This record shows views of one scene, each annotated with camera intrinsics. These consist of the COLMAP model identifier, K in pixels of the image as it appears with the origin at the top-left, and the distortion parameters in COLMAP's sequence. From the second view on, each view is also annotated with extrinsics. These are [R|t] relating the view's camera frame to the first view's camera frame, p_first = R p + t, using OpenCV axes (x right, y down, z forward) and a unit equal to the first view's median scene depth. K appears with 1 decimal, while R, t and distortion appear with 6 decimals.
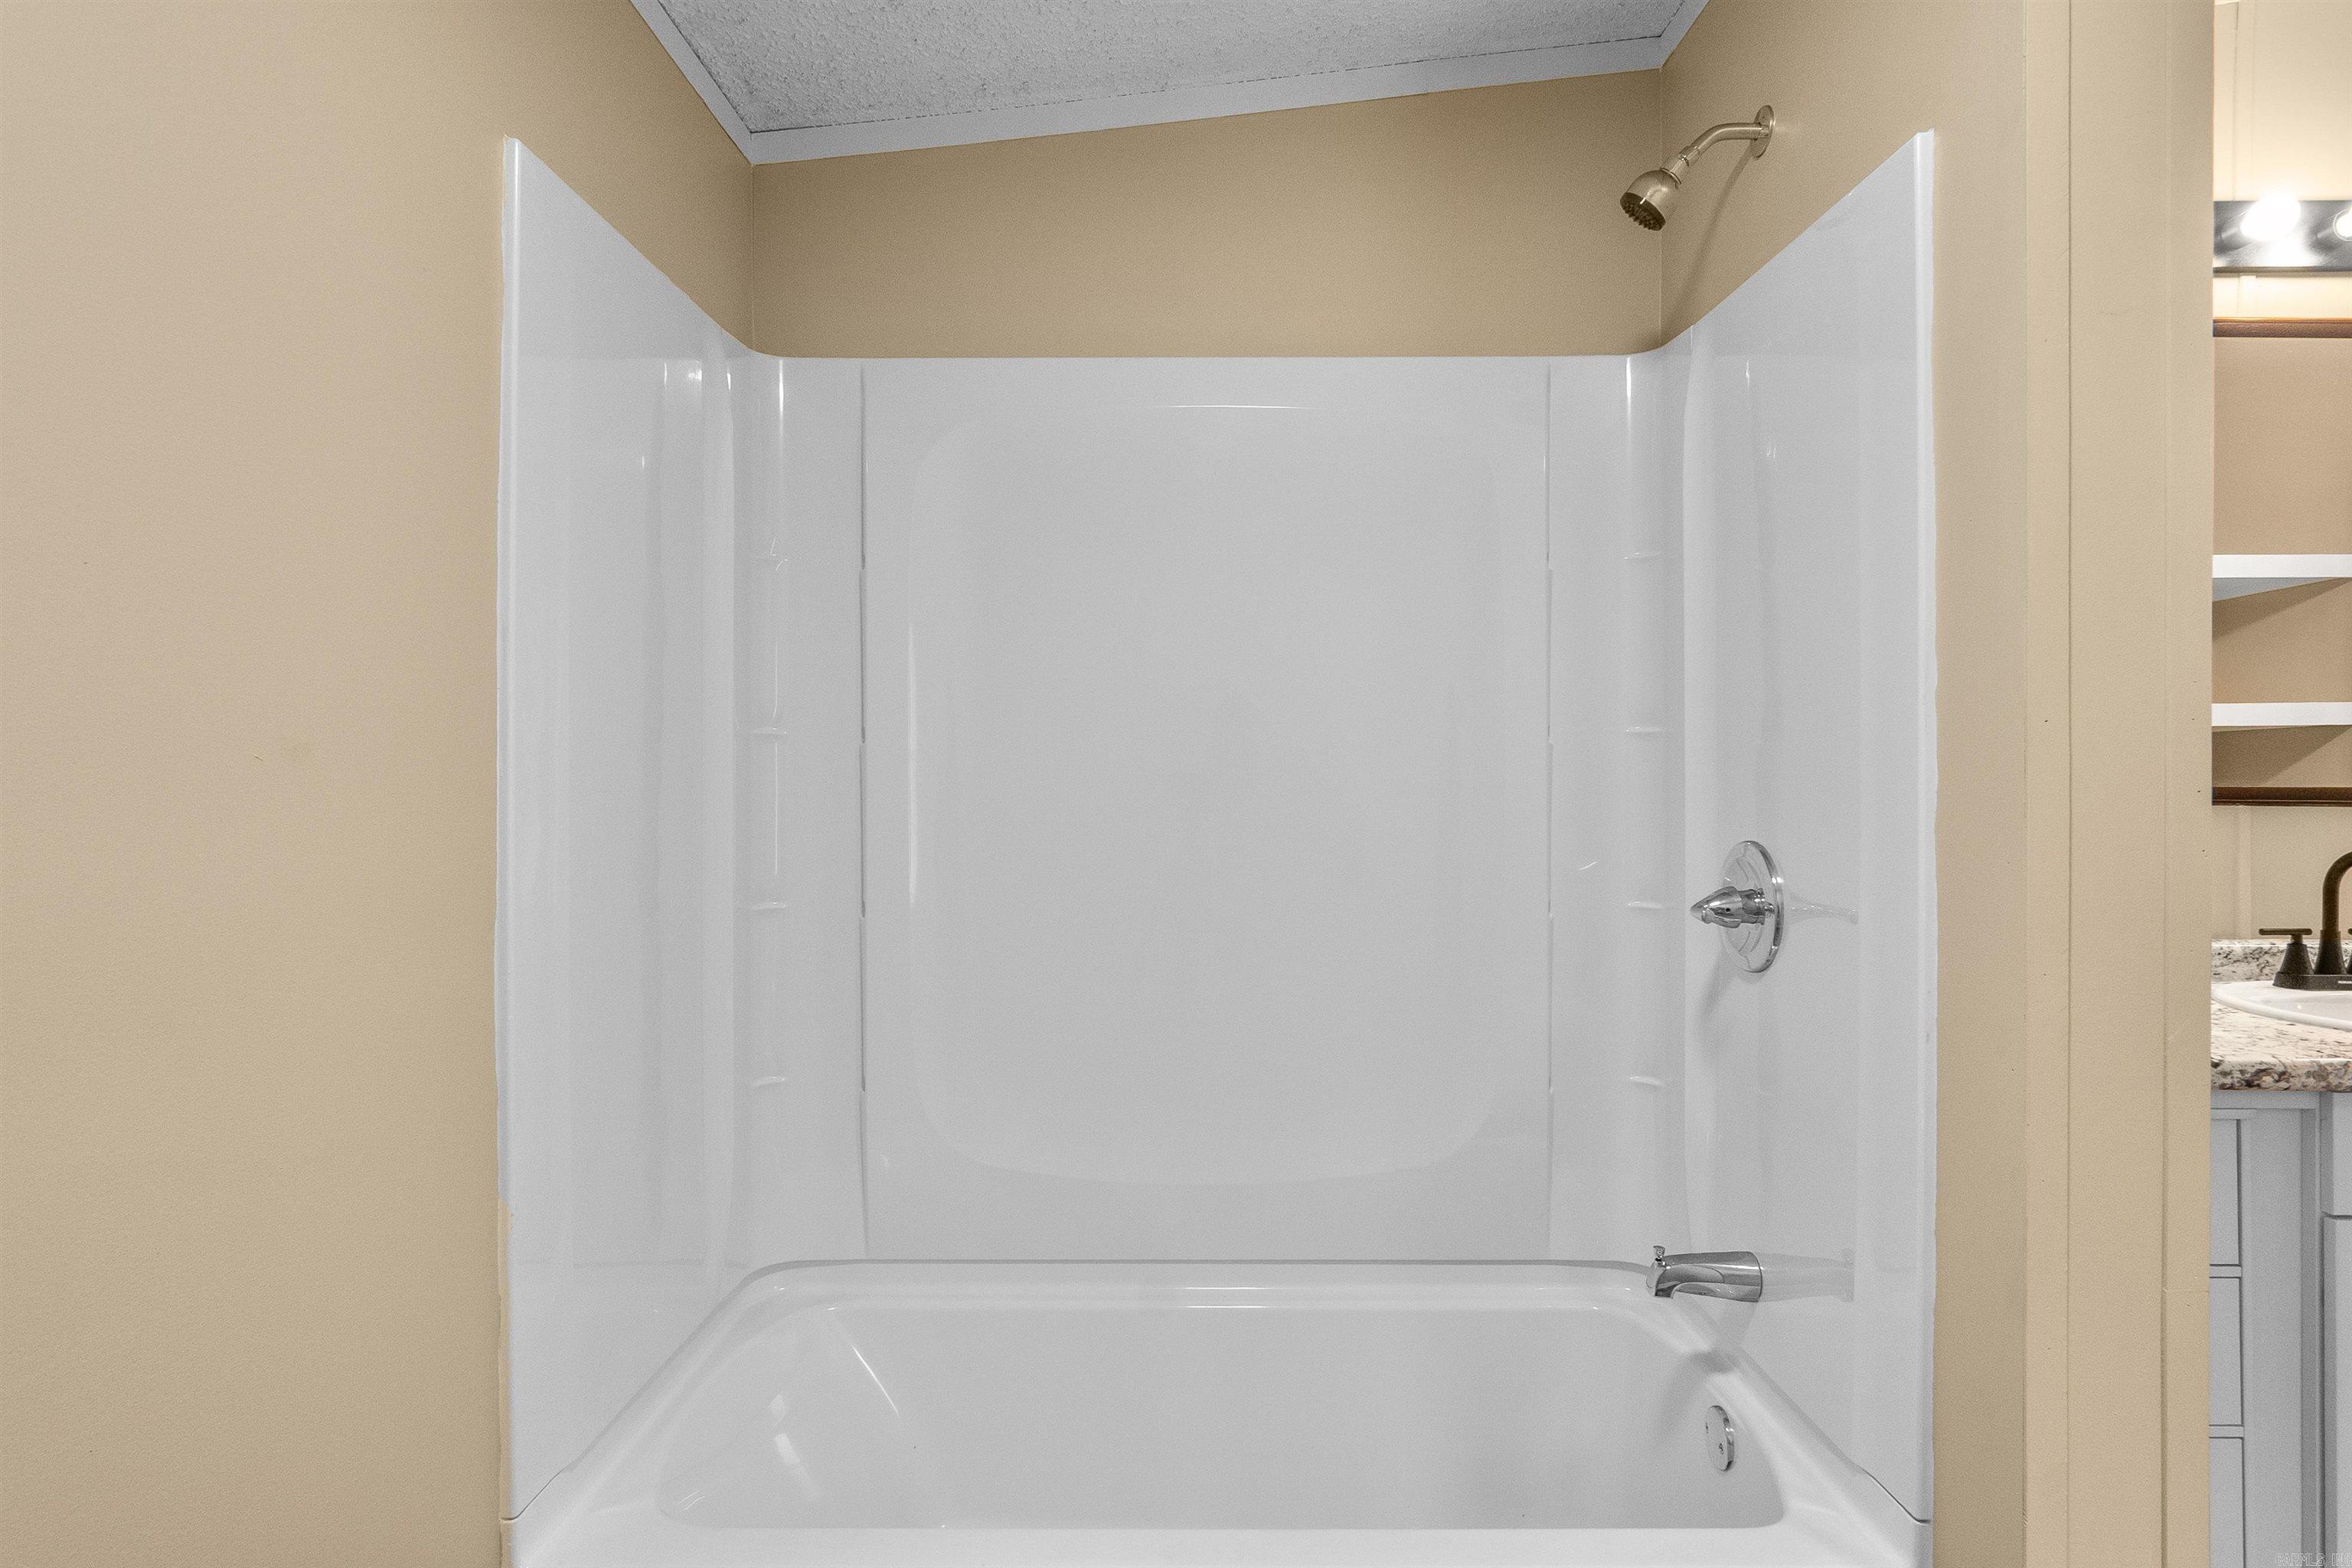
lens RADIAL K [[1271.1, 0, 1184.9], [0, 1271.1, 781.3], [0, 0, 1]] dist [-0.010929, 0.008167]
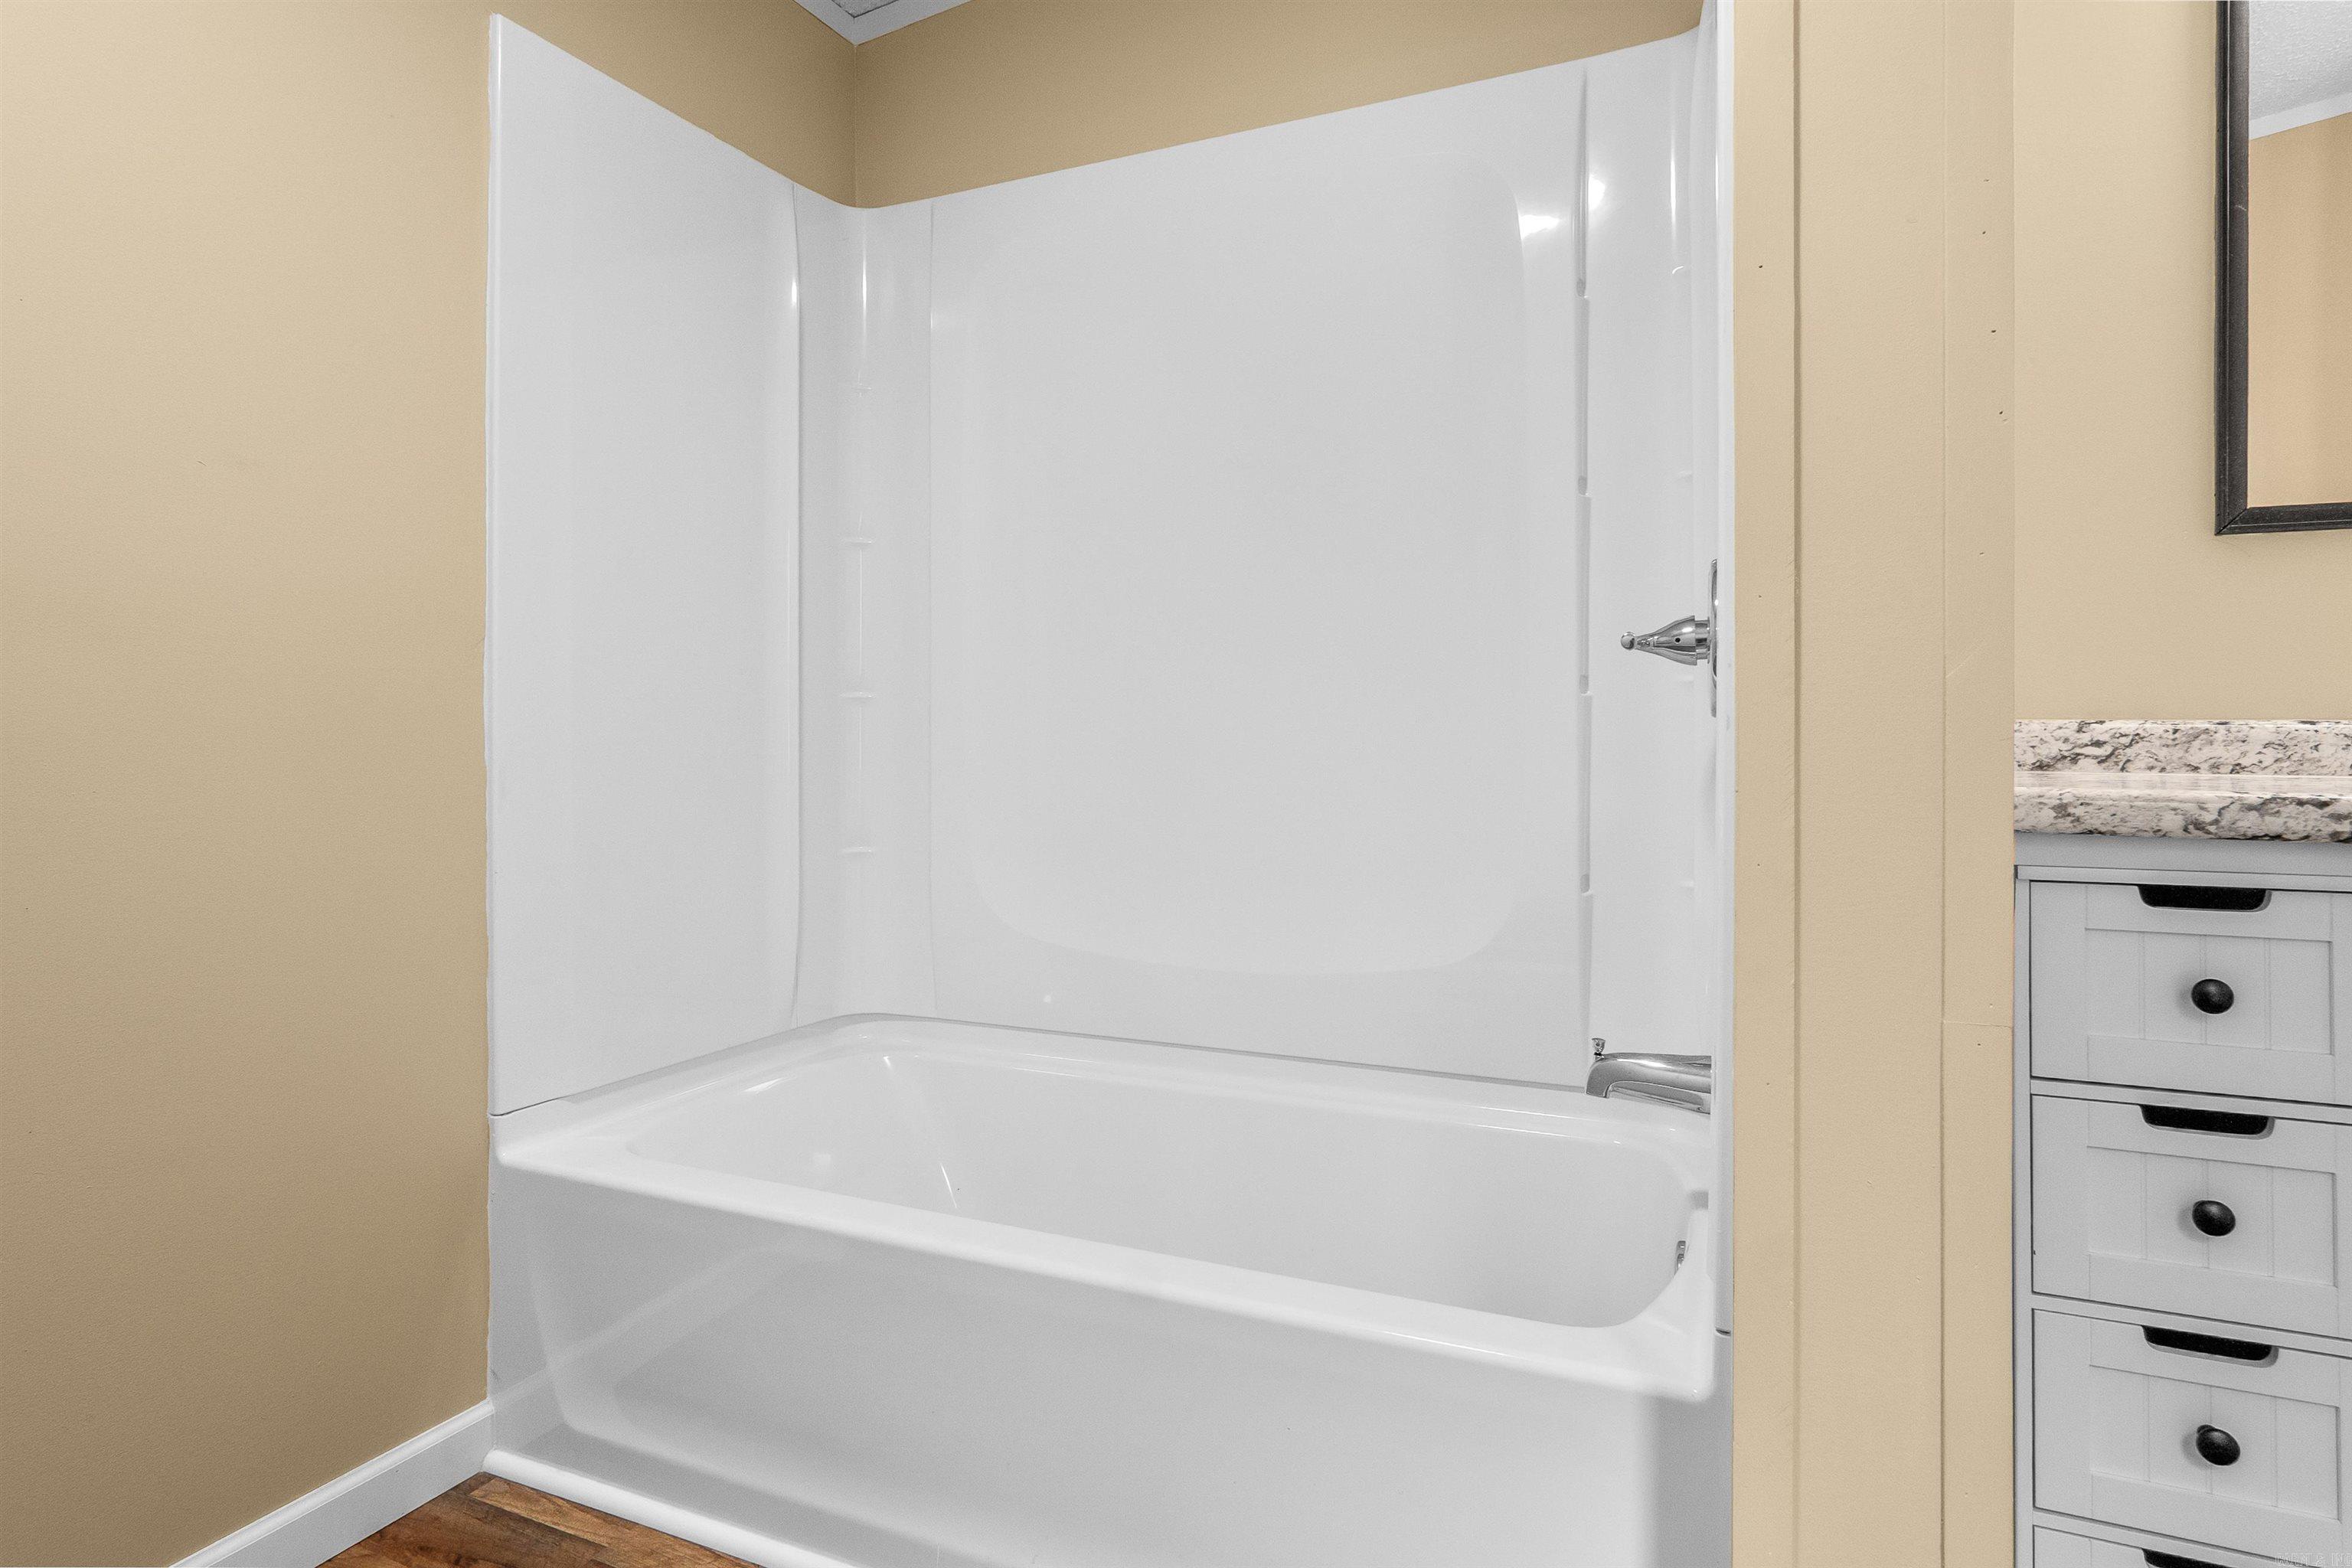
lens RADIAL K [[1258.0, 0, 1171.1], [0, 1258.0, 737.0], [0, 0, 1]] dist [-0.001491, 0.000271]
pose [[0.913625, -0.001033, -0.406557, 0.399556], [-0.000163, 0.999996, -0.002909, 0.145512], [0.406558, 0.002724, 0.913621, 0.094236]]
